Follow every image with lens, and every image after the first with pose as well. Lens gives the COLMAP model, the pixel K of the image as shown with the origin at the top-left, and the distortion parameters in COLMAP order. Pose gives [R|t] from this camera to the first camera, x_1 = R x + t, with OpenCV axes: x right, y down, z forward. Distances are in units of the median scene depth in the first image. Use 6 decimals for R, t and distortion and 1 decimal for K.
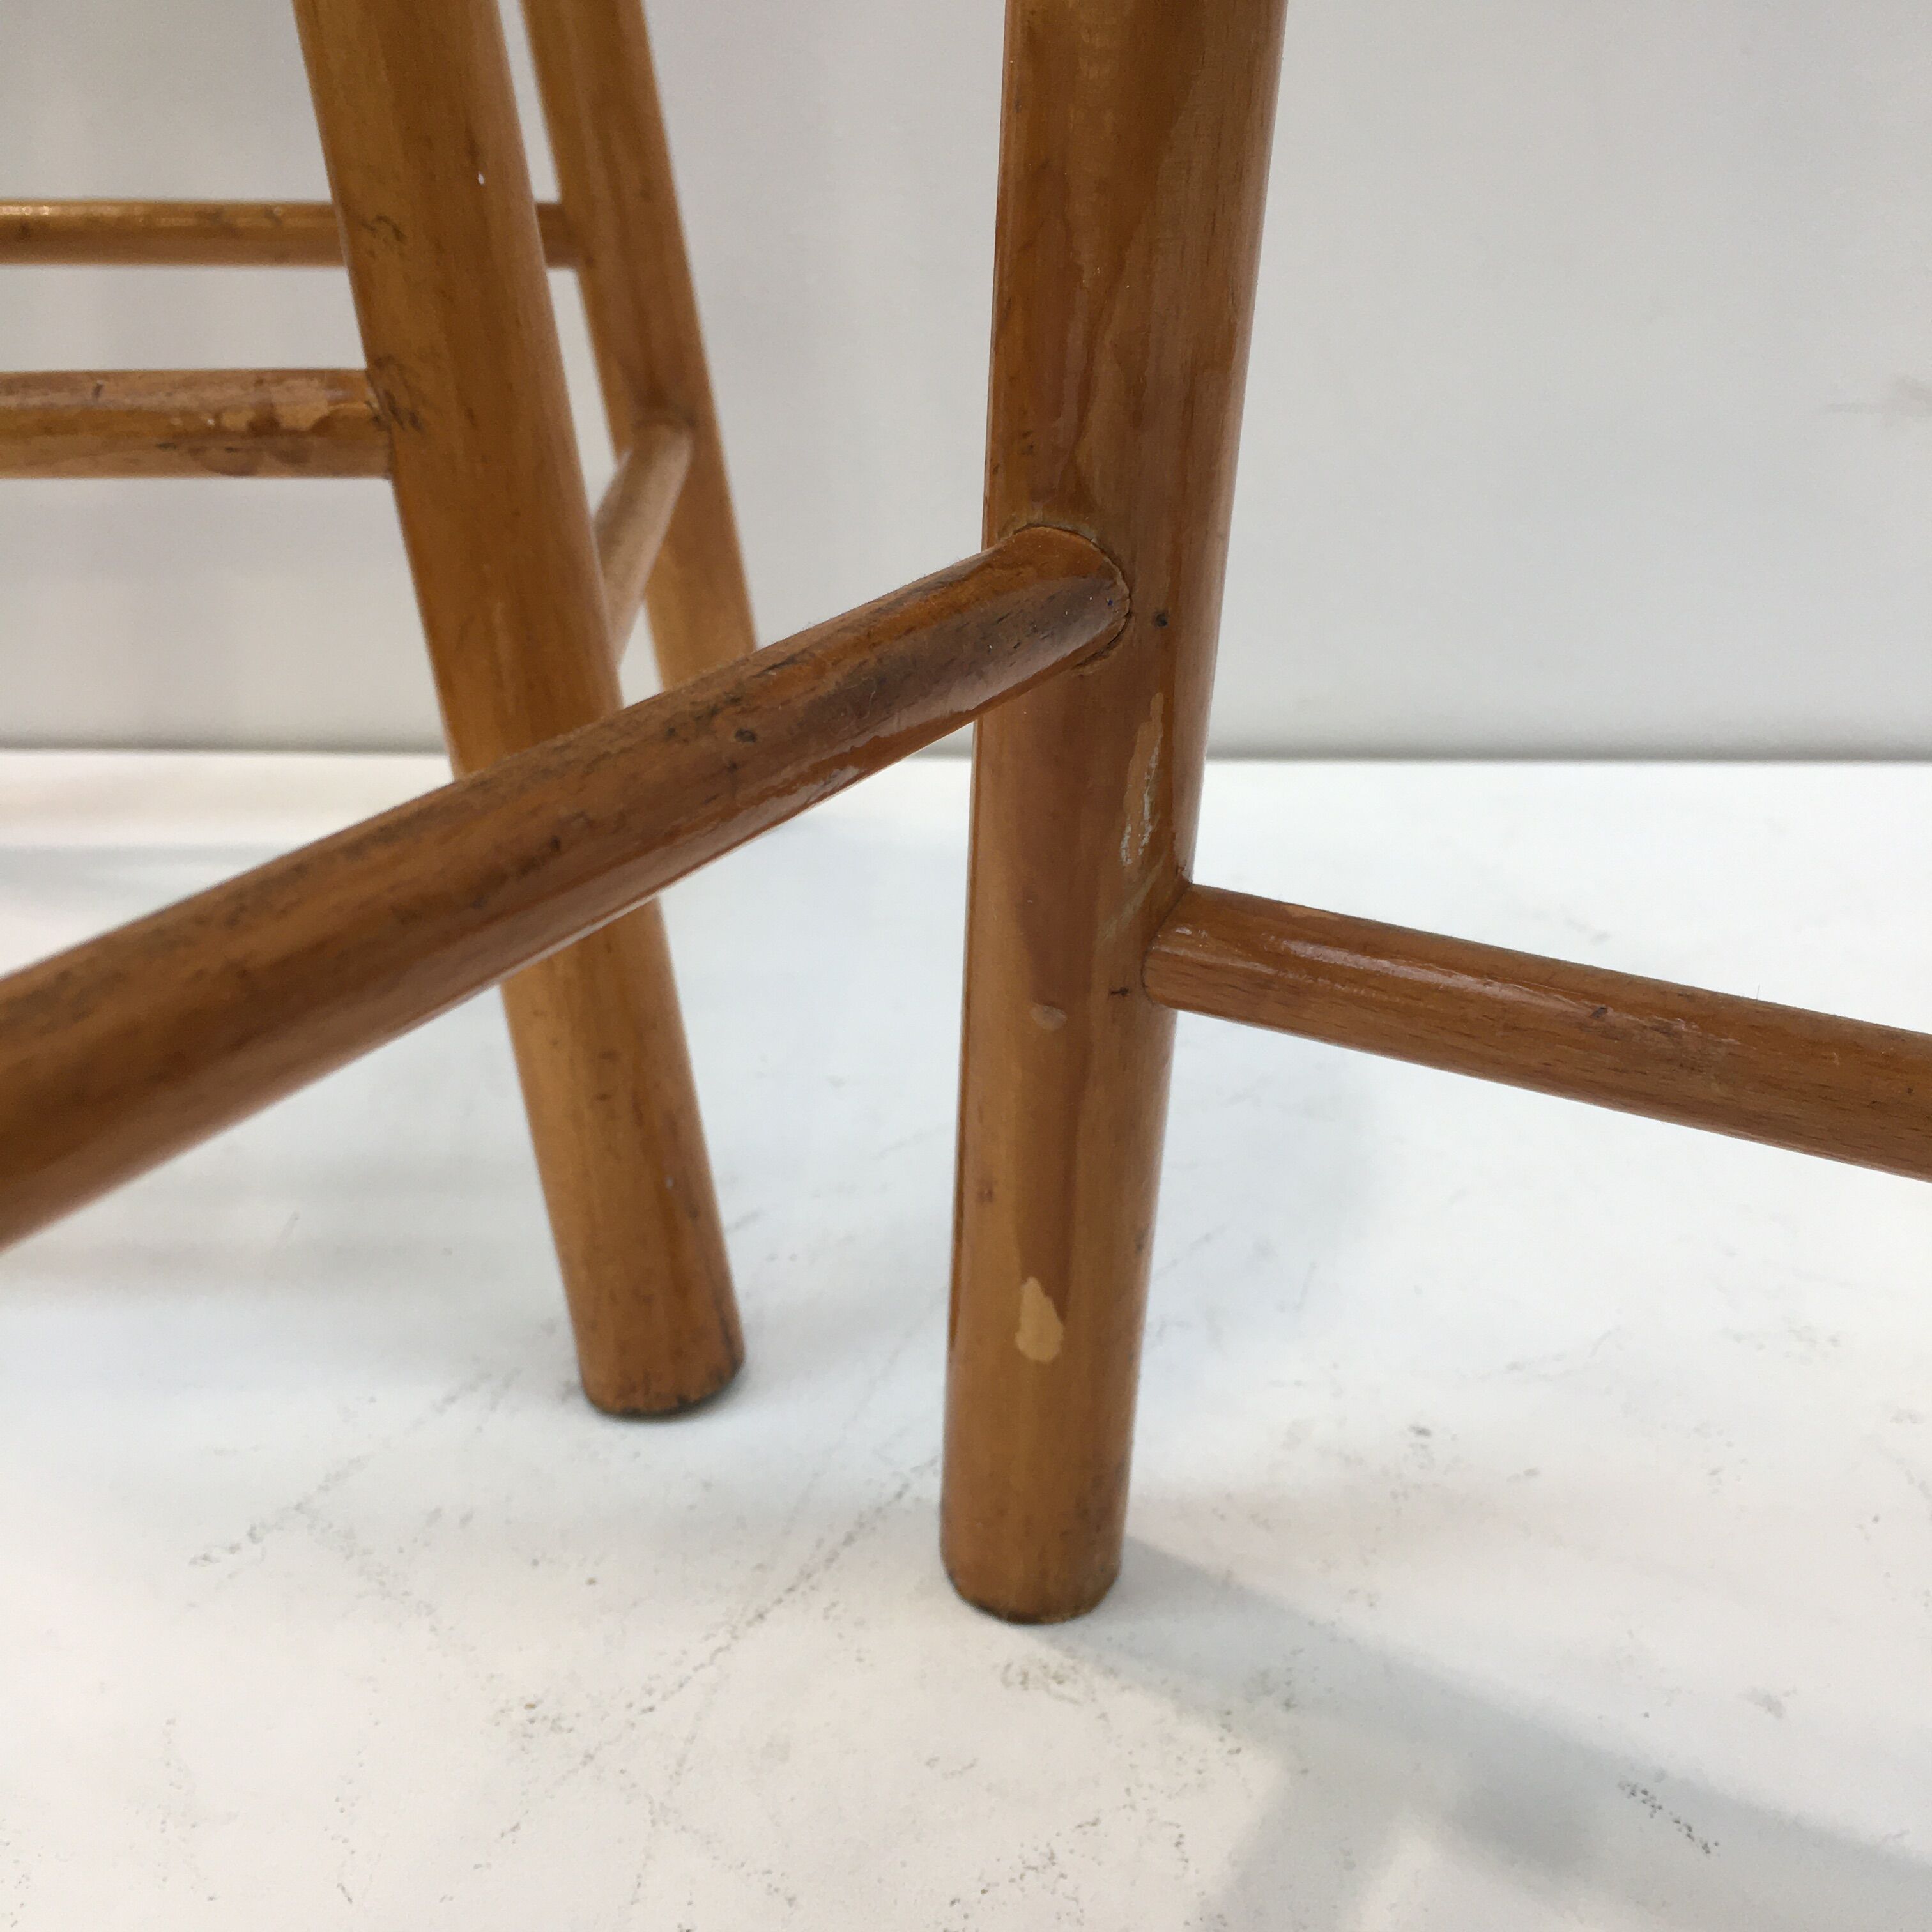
lens RADIAL K [[2227.8, 0, 972.3], [0, 2227.8, 962.4], [0, 0, 1]] dist [0.042366, 0.000000]
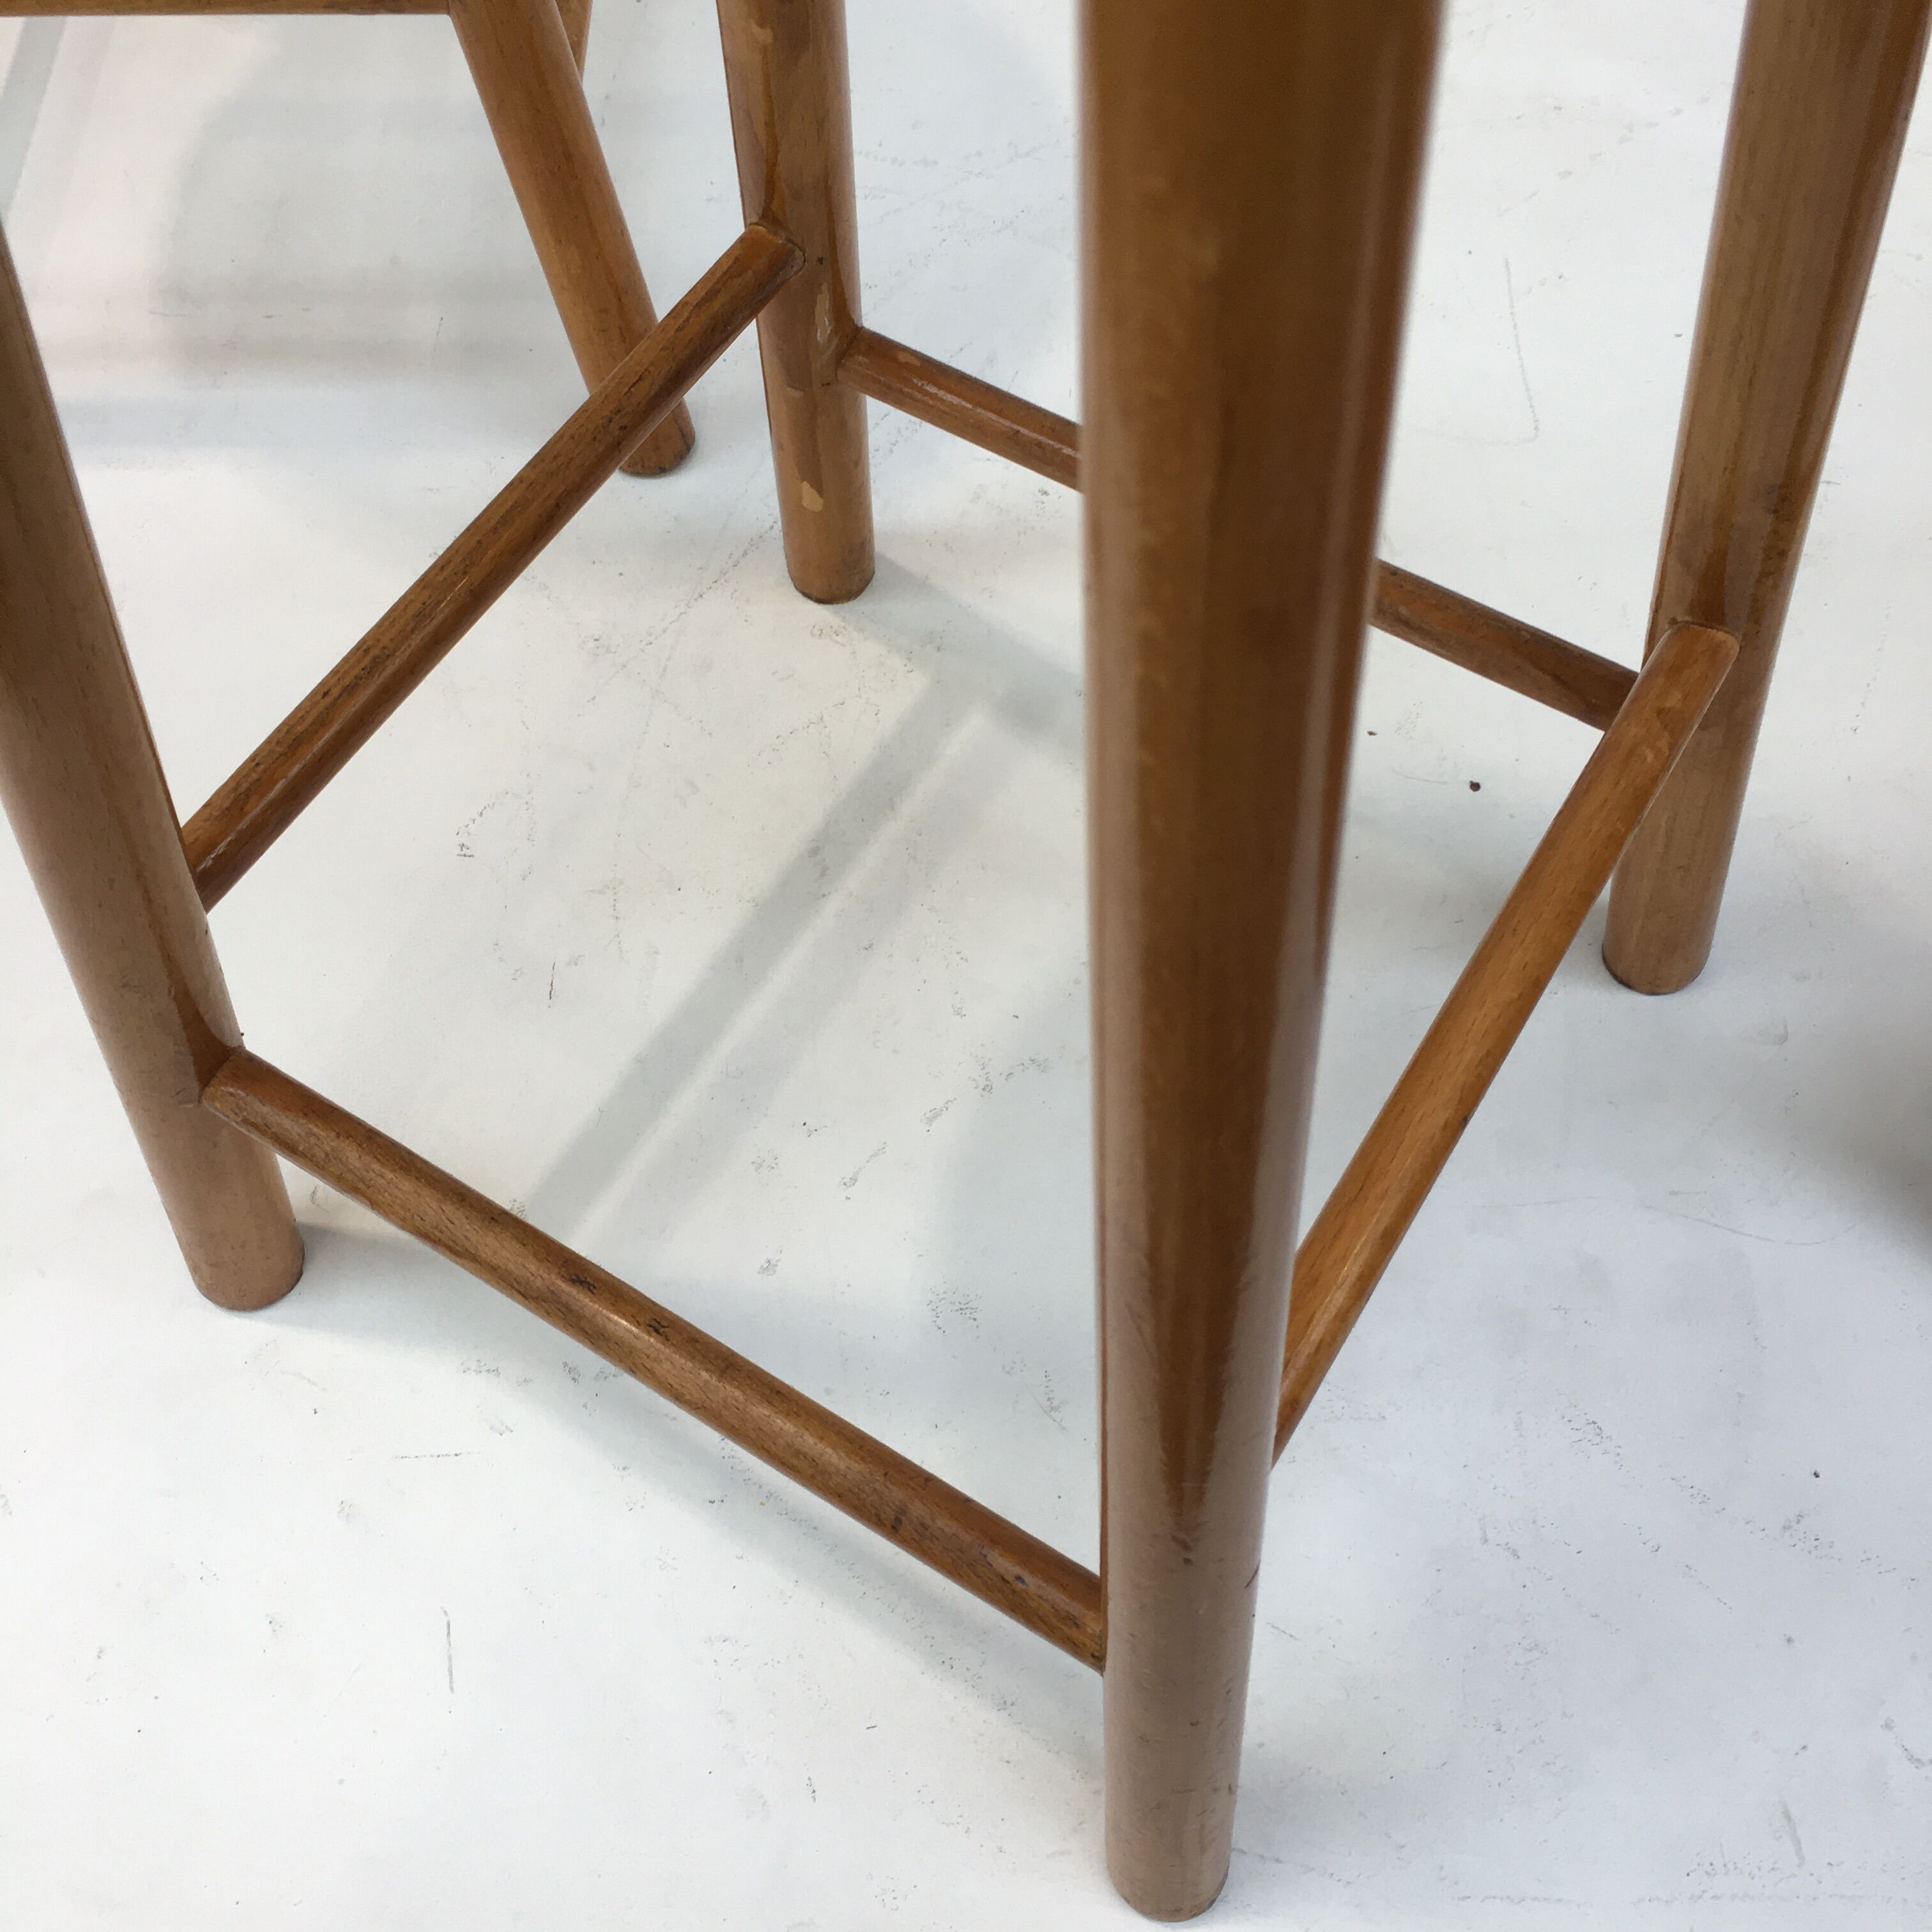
lens RADIAL K [[2227.8, 0, 968.1], [0, 2227.8, 967.5], [0, 0, 1]] dist [0.042366, 0.000000]
pose [[0.998546, 0.030548, -0.044421, 0.272655], [0.001763, 0.805020, 0.593245, -0.703487], [0.053883, -0.592460, 0.803796, -0.926786]]
